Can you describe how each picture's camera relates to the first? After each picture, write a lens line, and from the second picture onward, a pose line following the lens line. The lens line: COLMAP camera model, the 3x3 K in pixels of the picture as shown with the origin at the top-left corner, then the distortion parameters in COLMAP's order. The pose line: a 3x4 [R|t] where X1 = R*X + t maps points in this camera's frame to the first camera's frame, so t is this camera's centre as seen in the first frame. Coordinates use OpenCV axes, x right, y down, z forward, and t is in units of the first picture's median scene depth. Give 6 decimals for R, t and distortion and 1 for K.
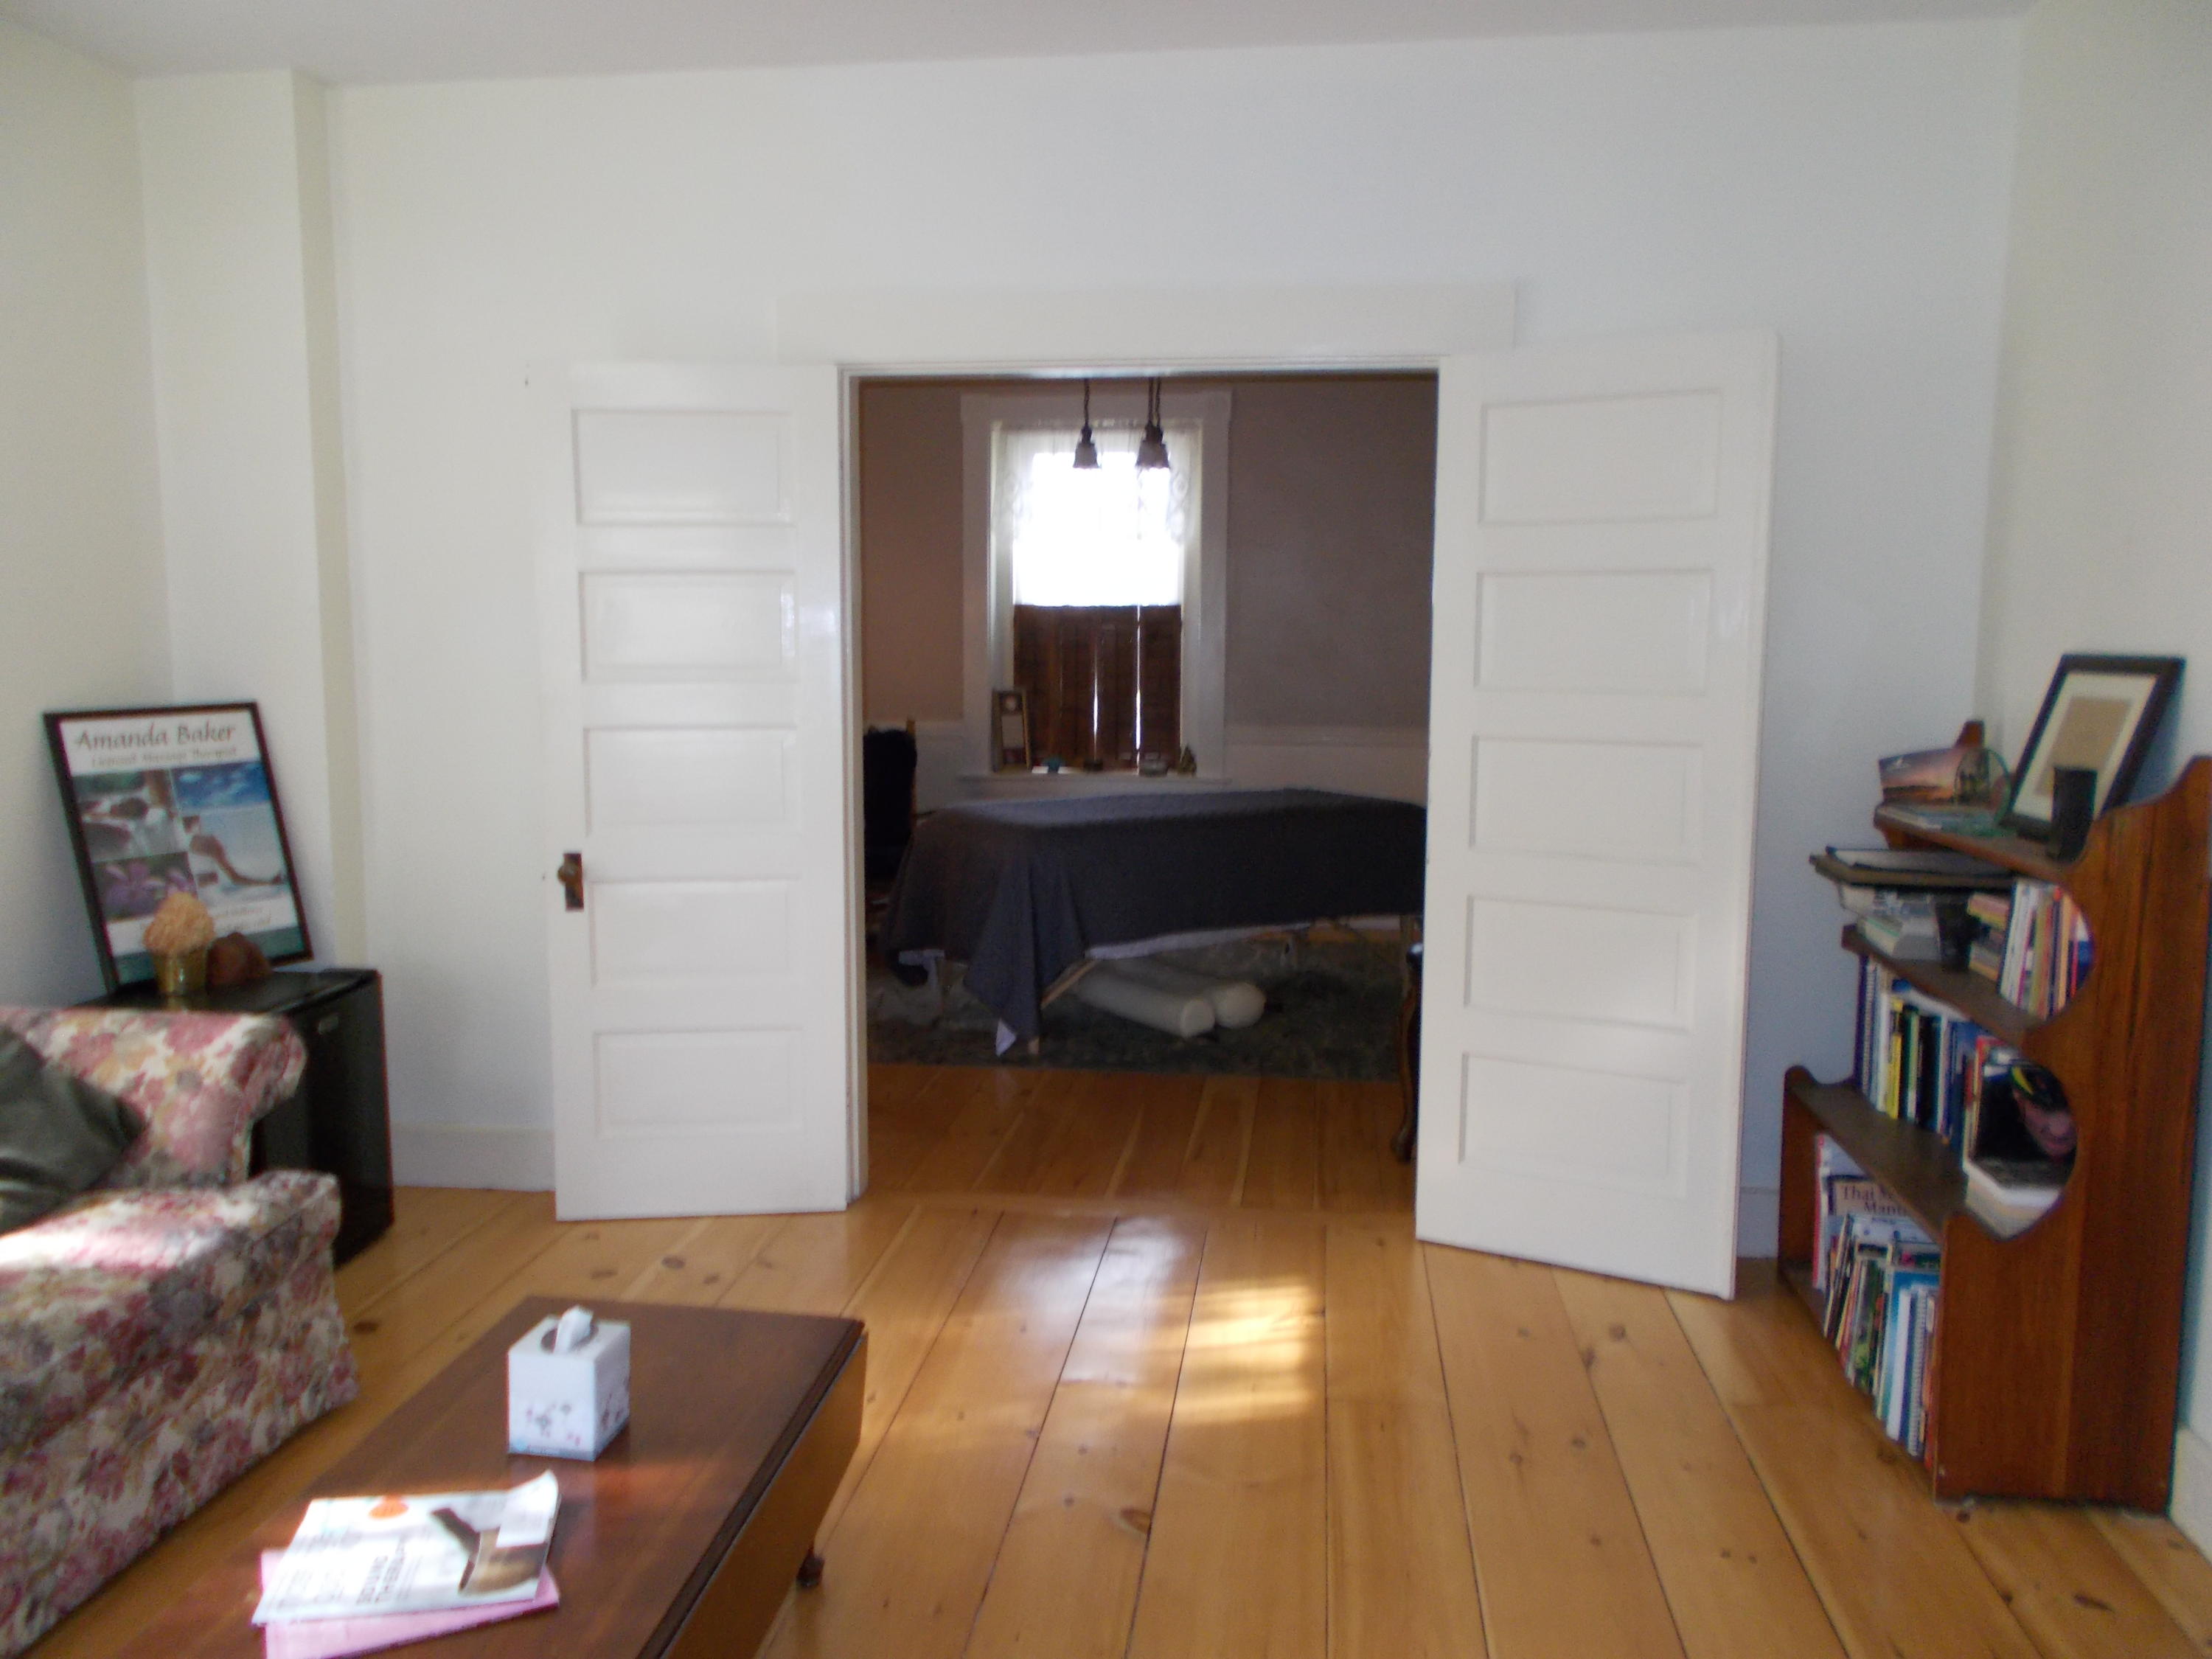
lens RADIAL K [[1702.5, 0, 1101.7], [0, 1702.5, 830.4], [0, 0, 1]] dist [-0.004093, 0.003746]
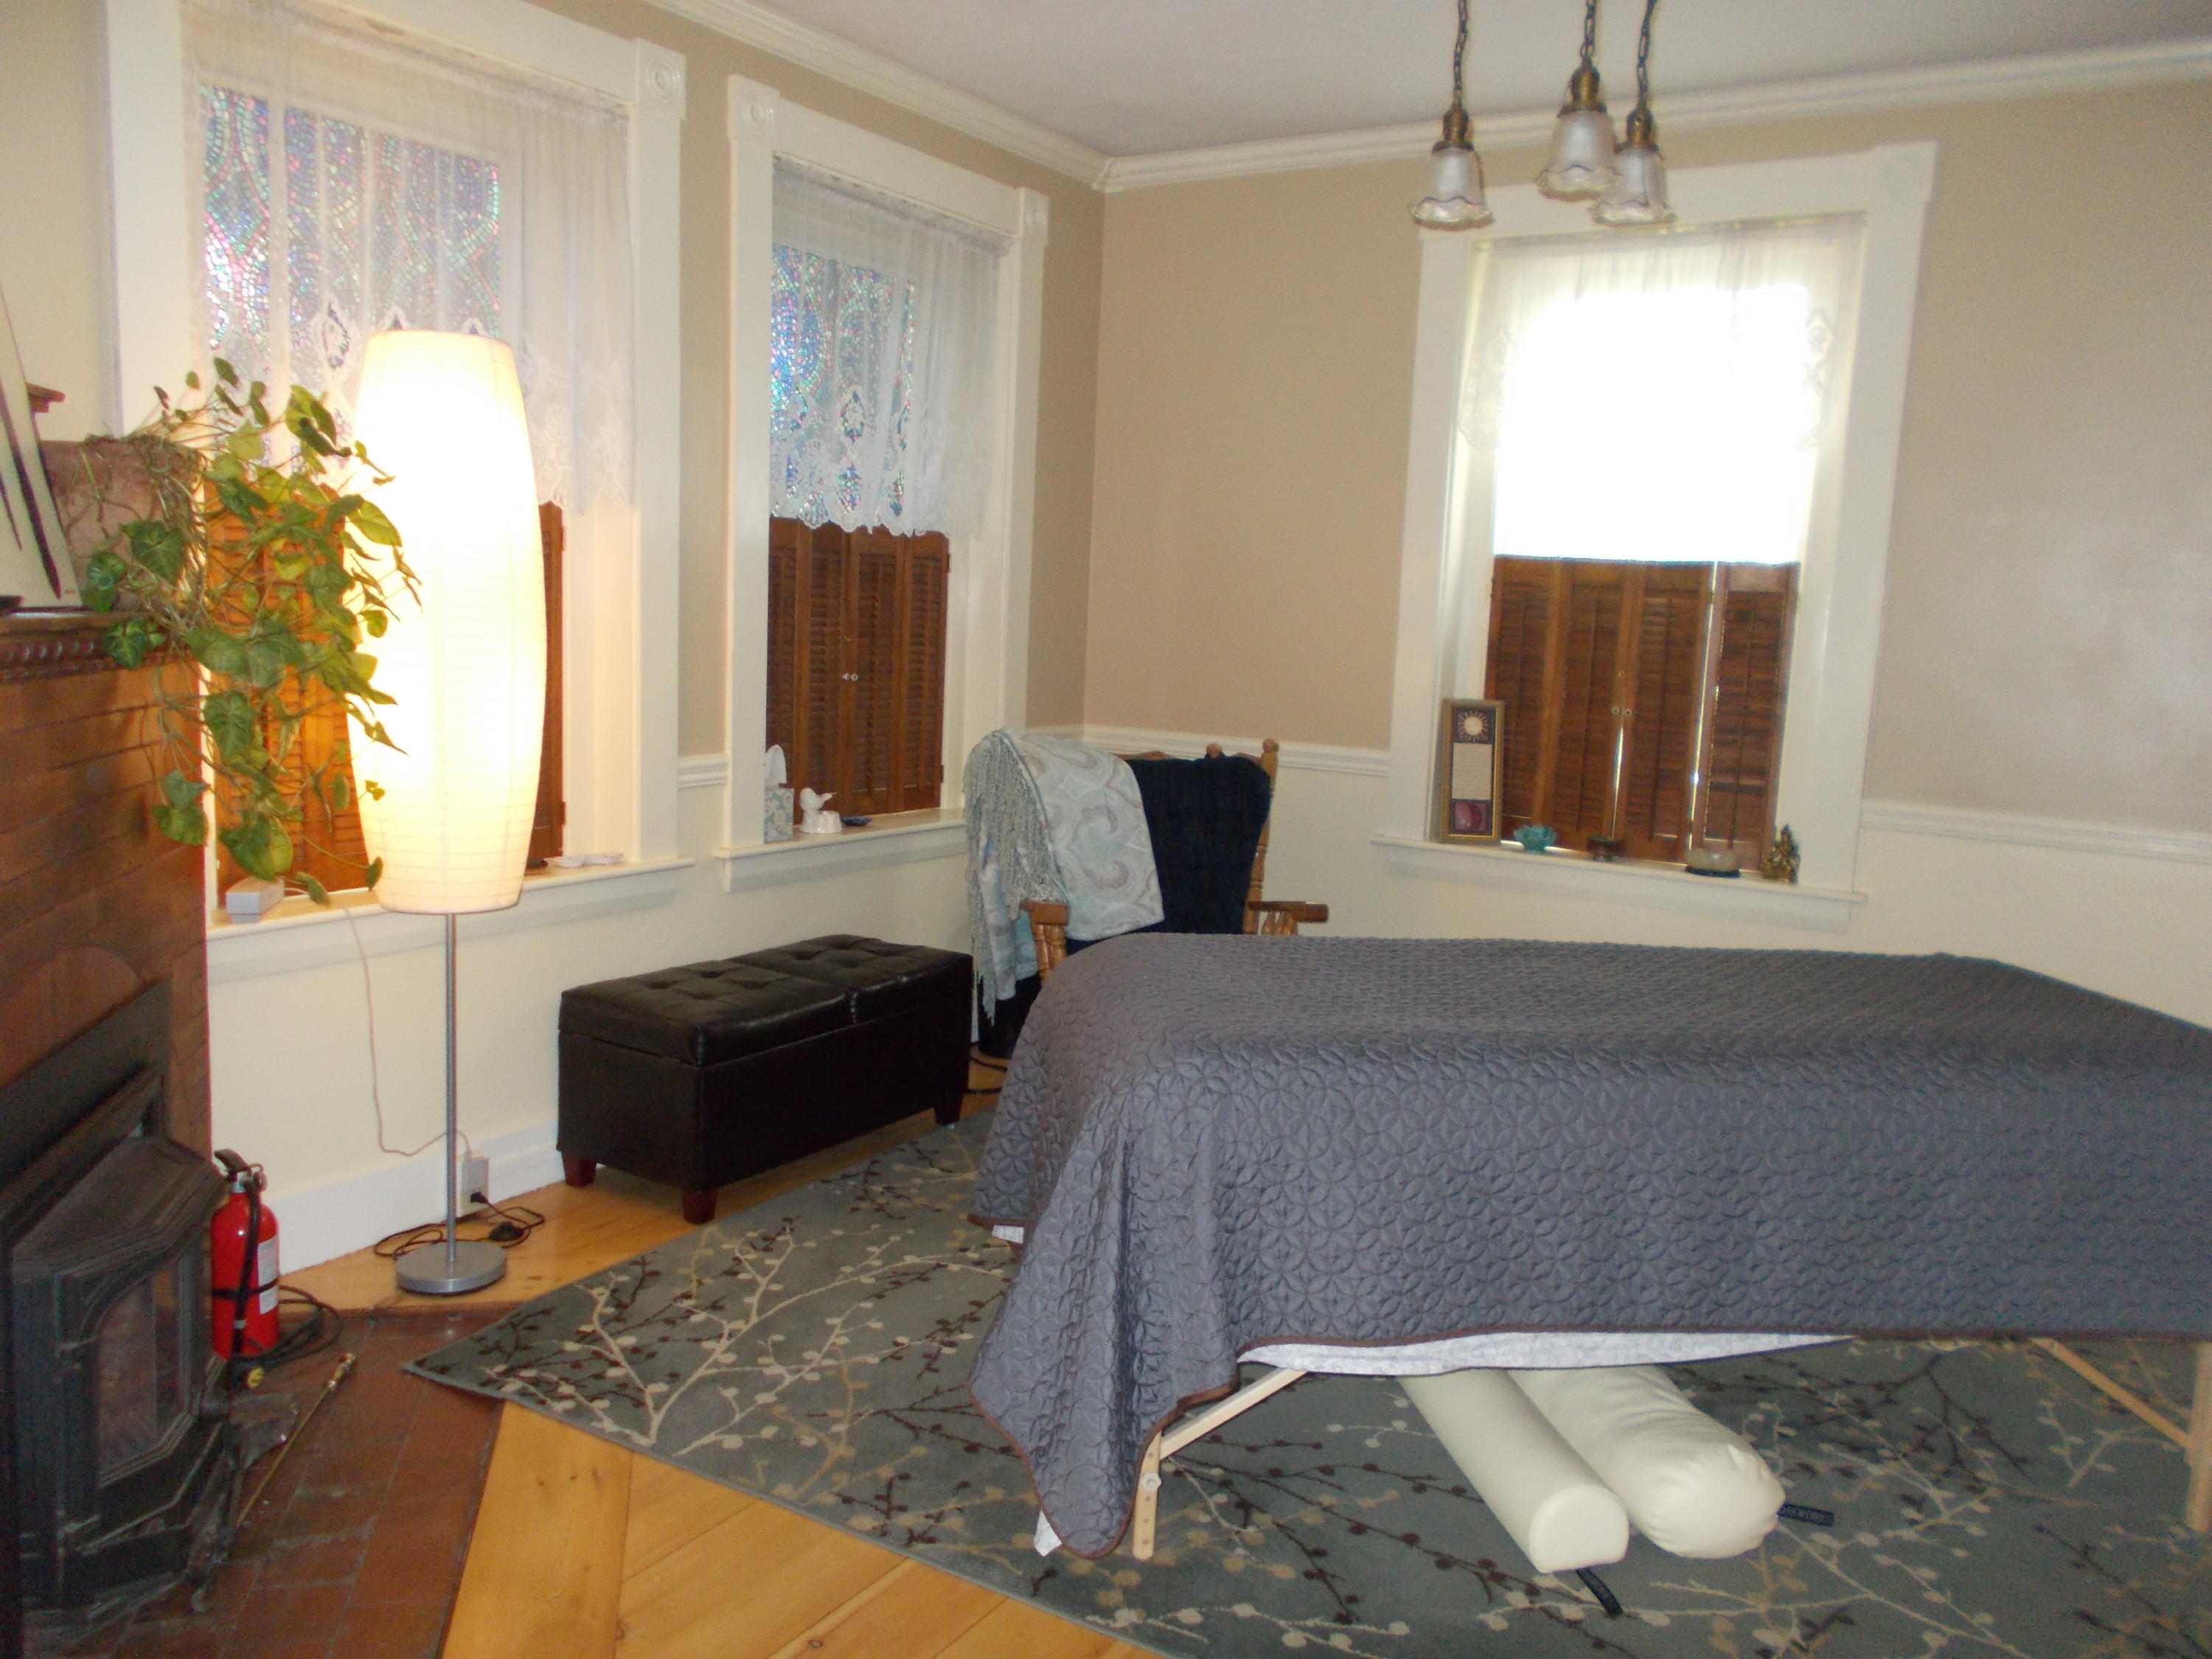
lens RADIAL K [[1702.5, 0, 1112.5], [0, 1702.5, 819.4], [0, 0, 1]] dist [-0.004093, 0.003746]
pose [[0.906952, 0.092015, -0.411061, 0.077469], [-0.093931, 0.995457, 0.015586, -0.040340], [0.410628, 0.024476, 0.911474, 0.422228]]
